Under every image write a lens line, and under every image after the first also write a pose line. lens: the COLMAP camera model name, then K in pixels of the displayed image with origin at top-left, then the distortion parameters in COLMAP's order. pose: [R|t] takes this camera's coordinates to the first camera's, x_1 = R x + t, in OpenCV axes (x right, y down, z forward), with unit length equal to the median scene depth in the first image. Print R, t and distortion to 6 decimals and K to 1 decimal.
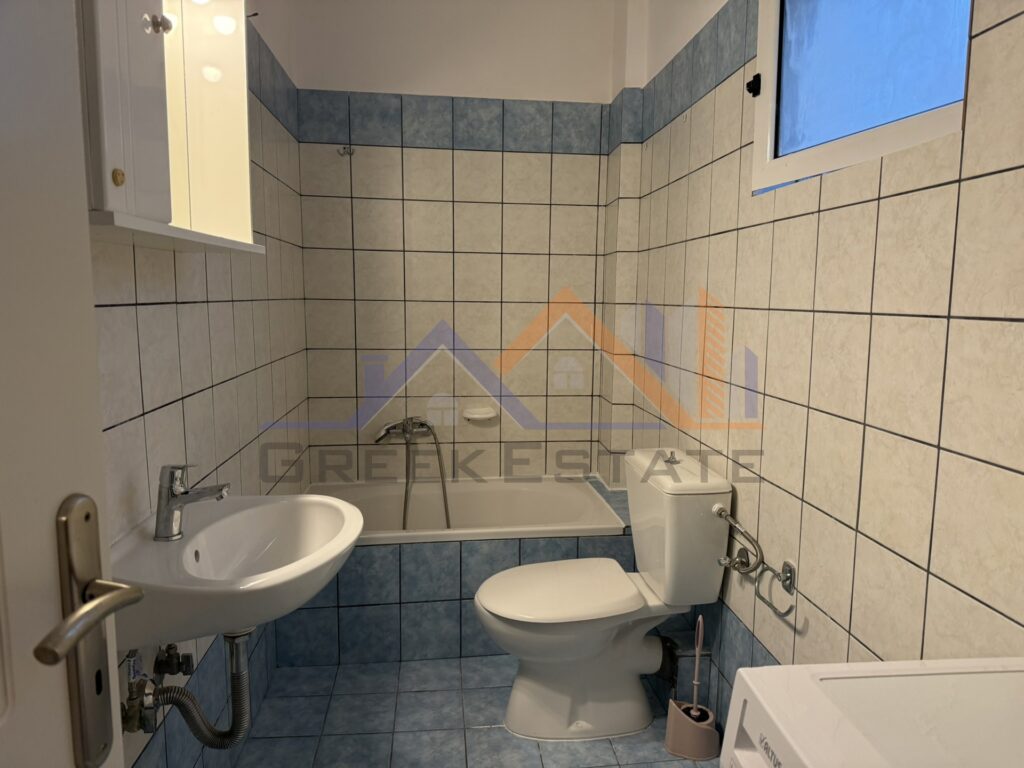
lens RADIAL K [[735.6, 0, 521.2], [0, 735.6, 397.4], [0, 0, 1]] dist [0.123359, -0.219167]
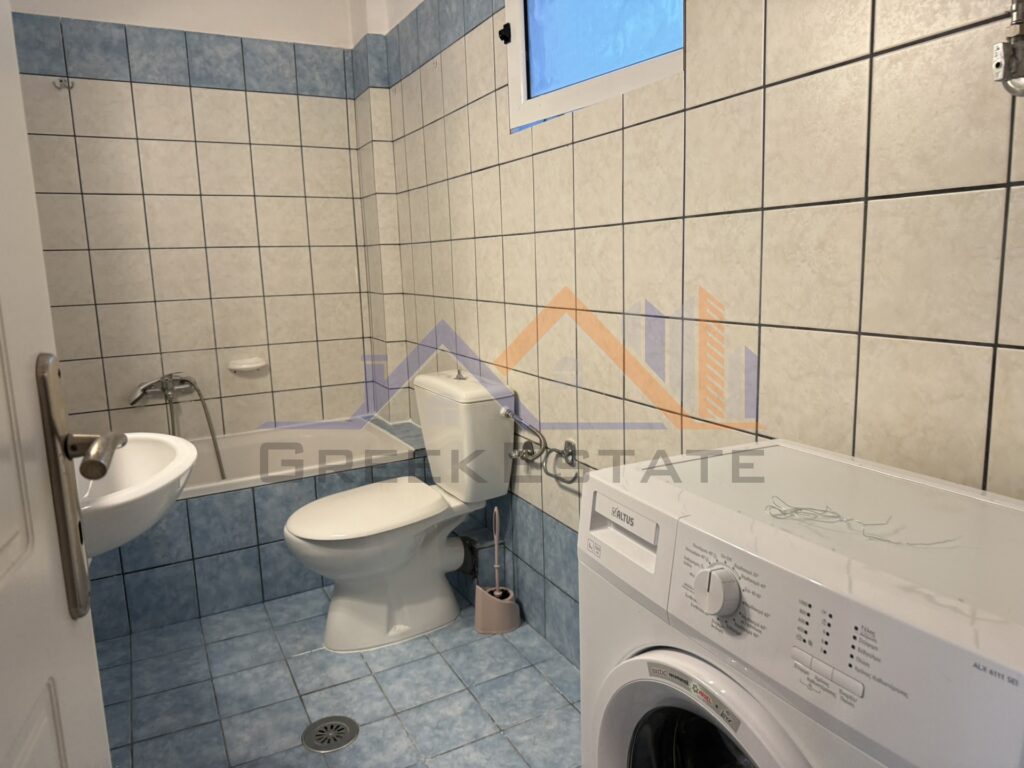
lens RADIAL K [[728.2, 0, 519.2], [0, 728.2, 385.3], [0, 0, 1]] dist [0.115842, -0.134617]
pose [[0.930315, -0.104830, 0.351461, -0.090074], [0.093443, 0.994405, 0.049259, 0.046812], [-0.354658, -0.012985, 0.934906, -0.056083]]
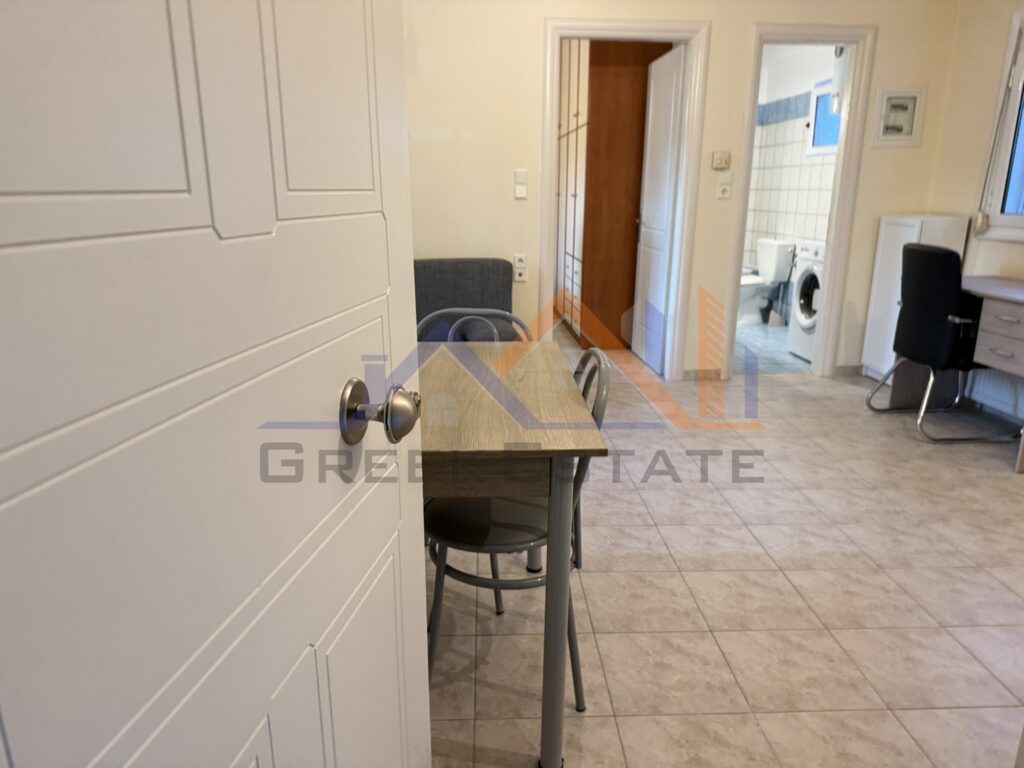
lens RADIAL K [[728.2, 0, 519.2], [0, 728.2, 385.3], [0, 0, 1]] dist [0.115842, -0.134617]
pose [[0.999318, 0.000570, -0.036921, -0.710596], [0.004077, 0.992062, 0.125686, 0.278282], [0.036699, -0.125751, 0.991383, -2.076869]]
